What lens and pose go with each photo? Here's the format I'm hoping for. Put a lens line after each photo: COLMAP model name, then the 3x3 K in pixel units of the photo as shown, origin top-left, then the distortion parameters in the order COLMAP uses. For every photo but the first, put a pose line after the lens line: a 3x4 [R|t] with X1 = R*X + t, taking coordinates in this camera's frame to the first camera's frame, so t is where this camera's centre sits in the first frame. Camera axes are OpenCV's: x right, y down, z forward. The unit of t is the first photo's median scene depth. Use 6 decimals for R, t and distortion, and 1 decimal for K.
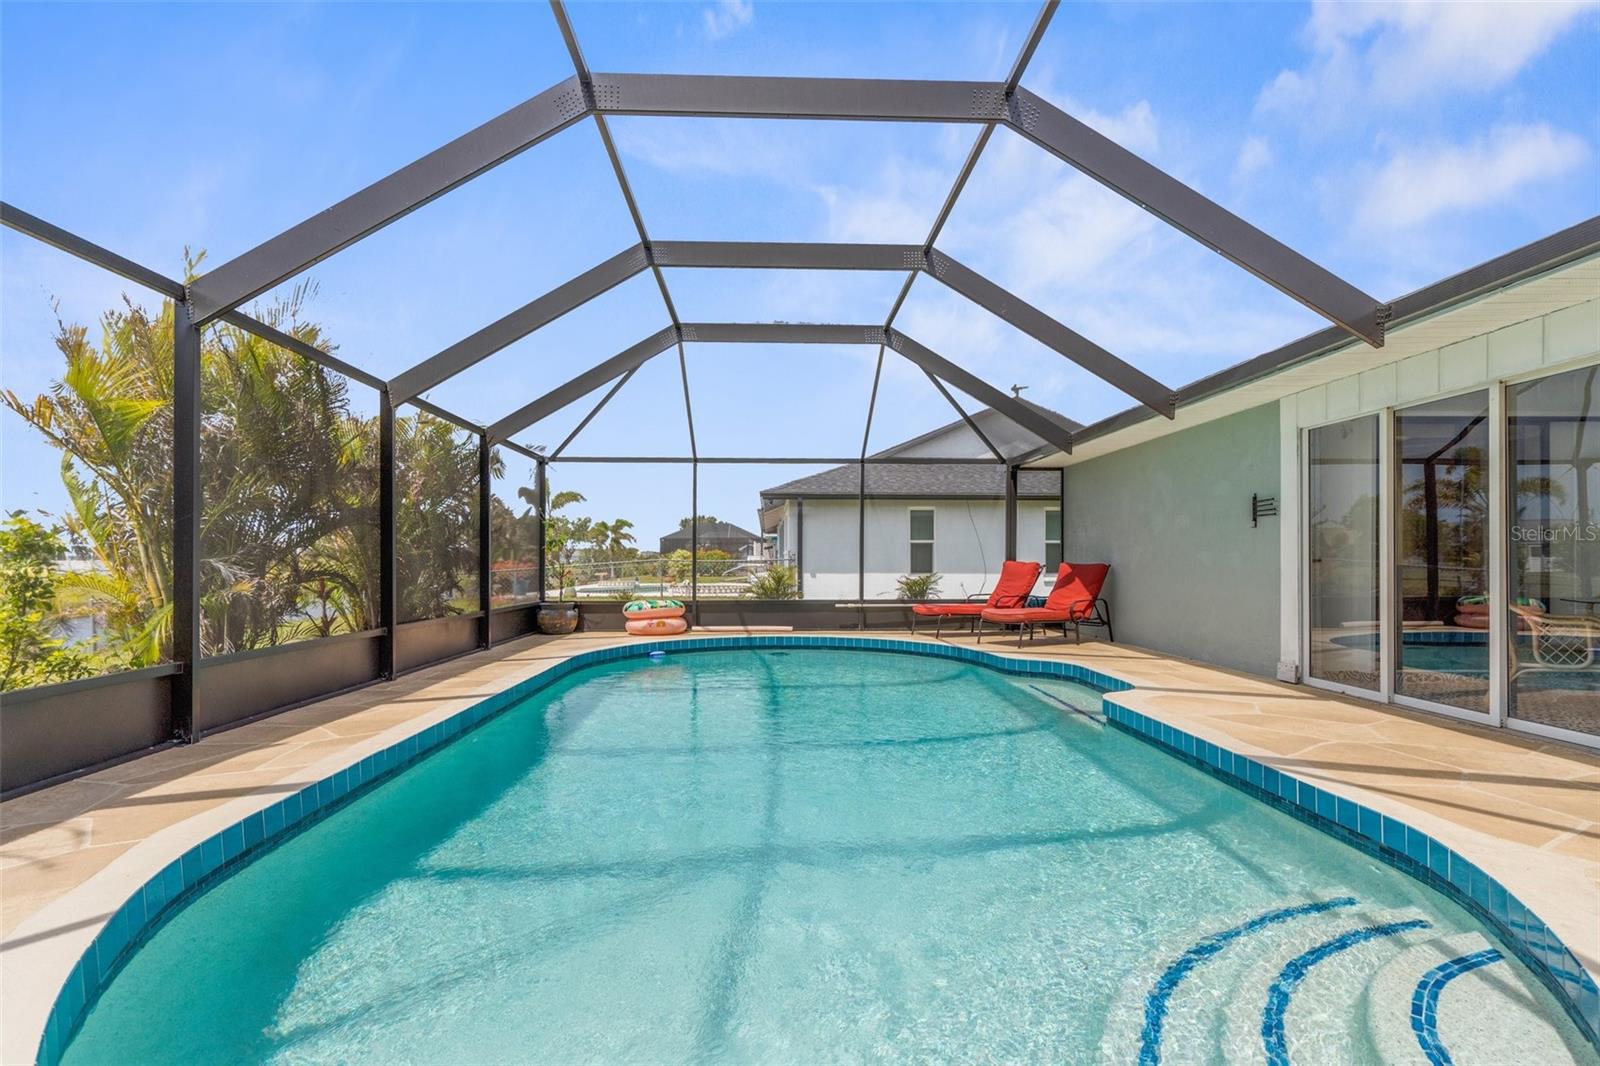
lens RADIAL K [[732.3, 0, 776.4], [0, 732.3, 559.8], [0, 0, 1]] dist [-0.006168, 0.003610]
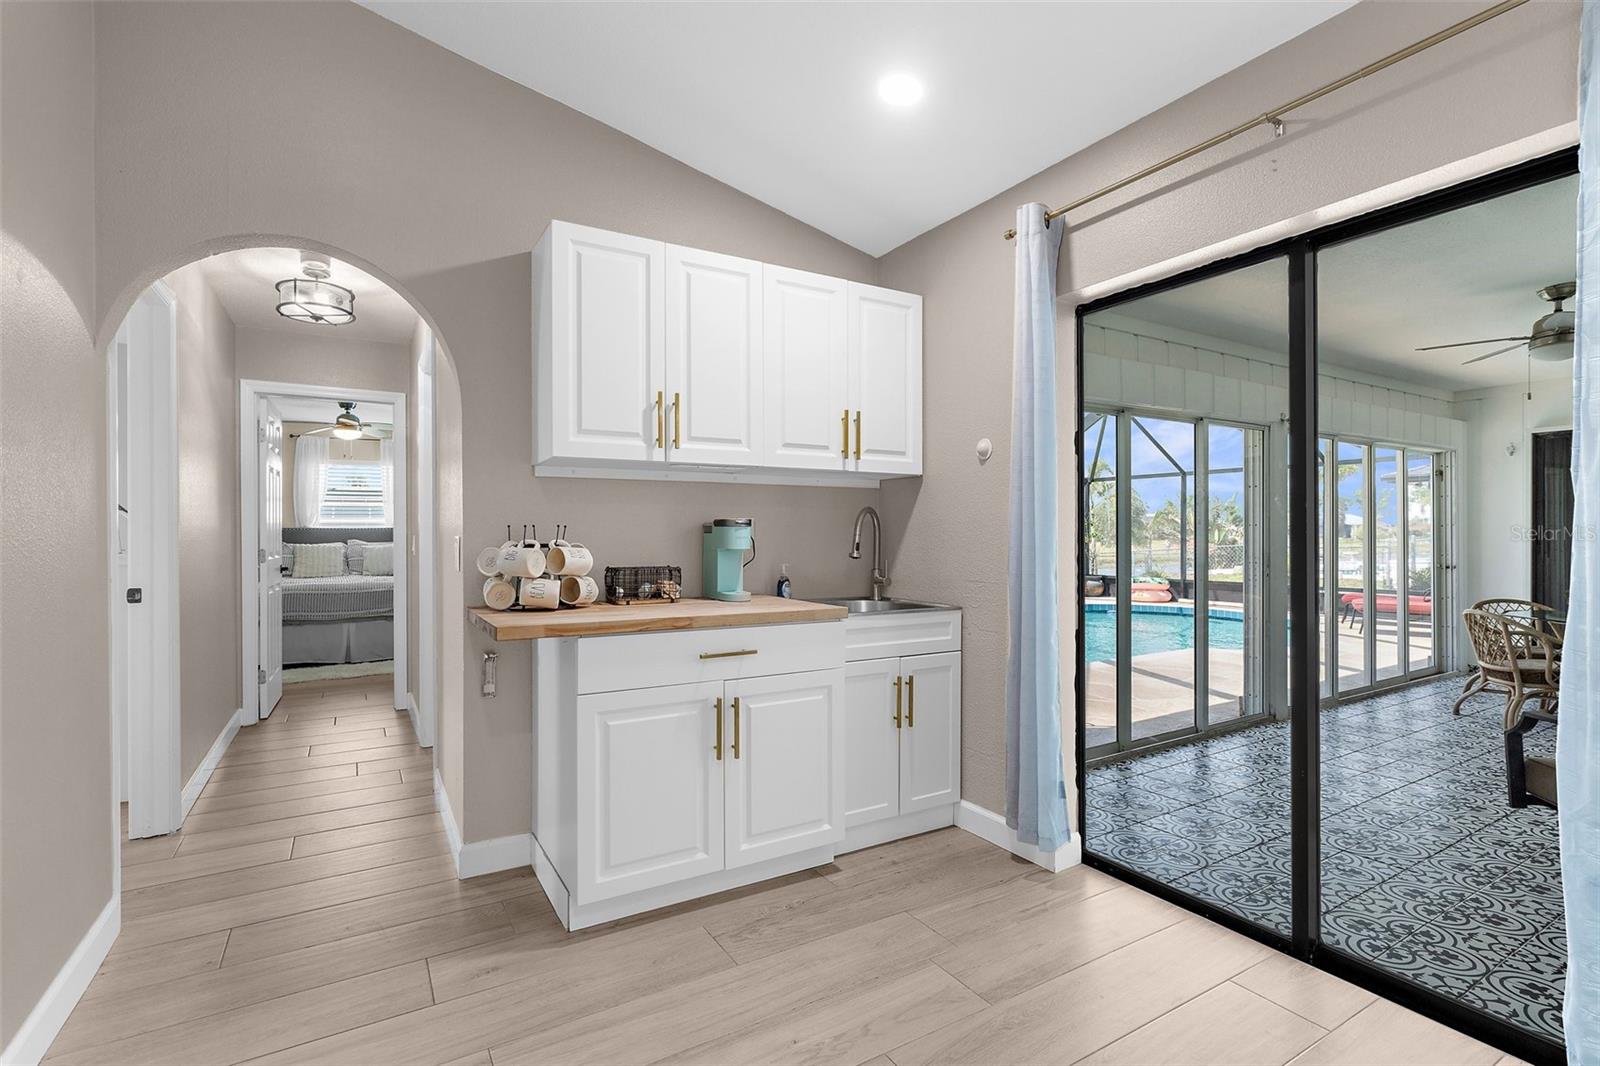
lens RADIAL K [[732.3, 0, 799.8], [0, 732.3, 531.2], [0, 0, 1]] dist [-0.006168, 0.003610]
pose [[0.505628, -0.002571, -0.862748, 0.726793], [0.003679, 0.999993, -0.000824, -0.035414], [0.862744, -0.002757, 0.505634, -0.289235]]
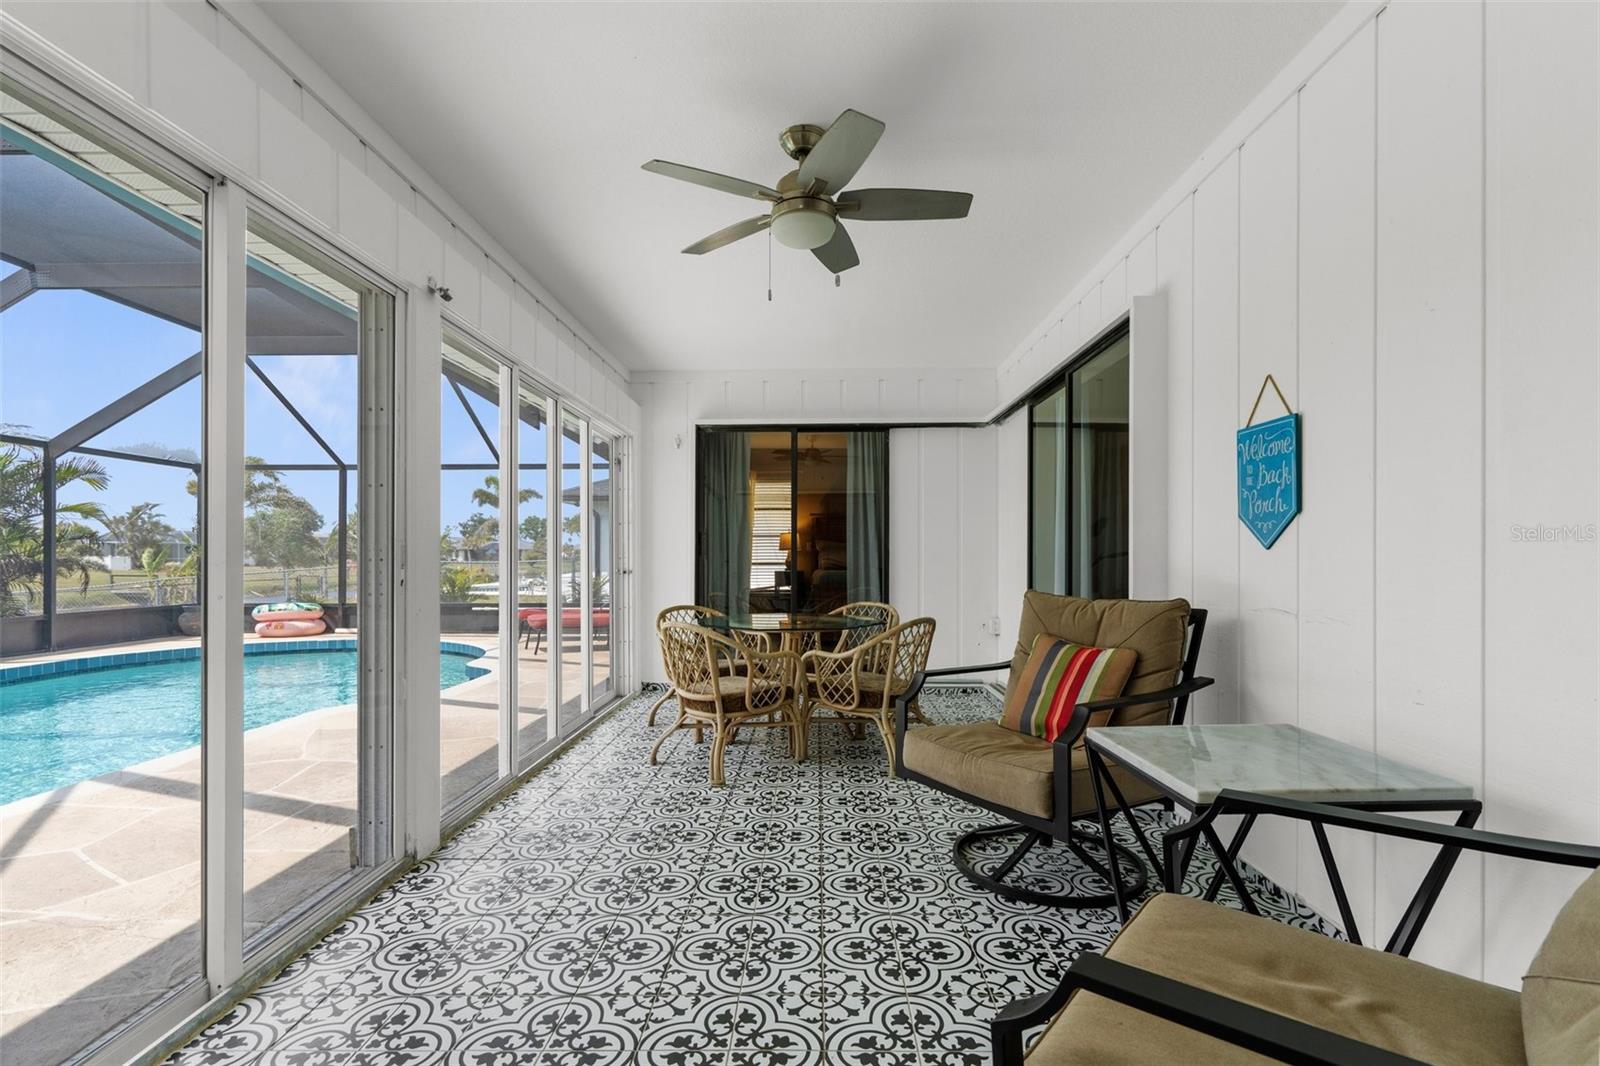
lens RADIAL K [[732.3, 0, 783.1], [0, 732.3, 555.9], [0, 0, 1]] dist [-0.006168, 0.003610]
pose [[0.998625, -0.000685, -0.052417, 0.596358], [0.000781, 0.999998, 0.001804, -0.012955], [0.052416, -0.001843, 0.998624, 0.009701]]
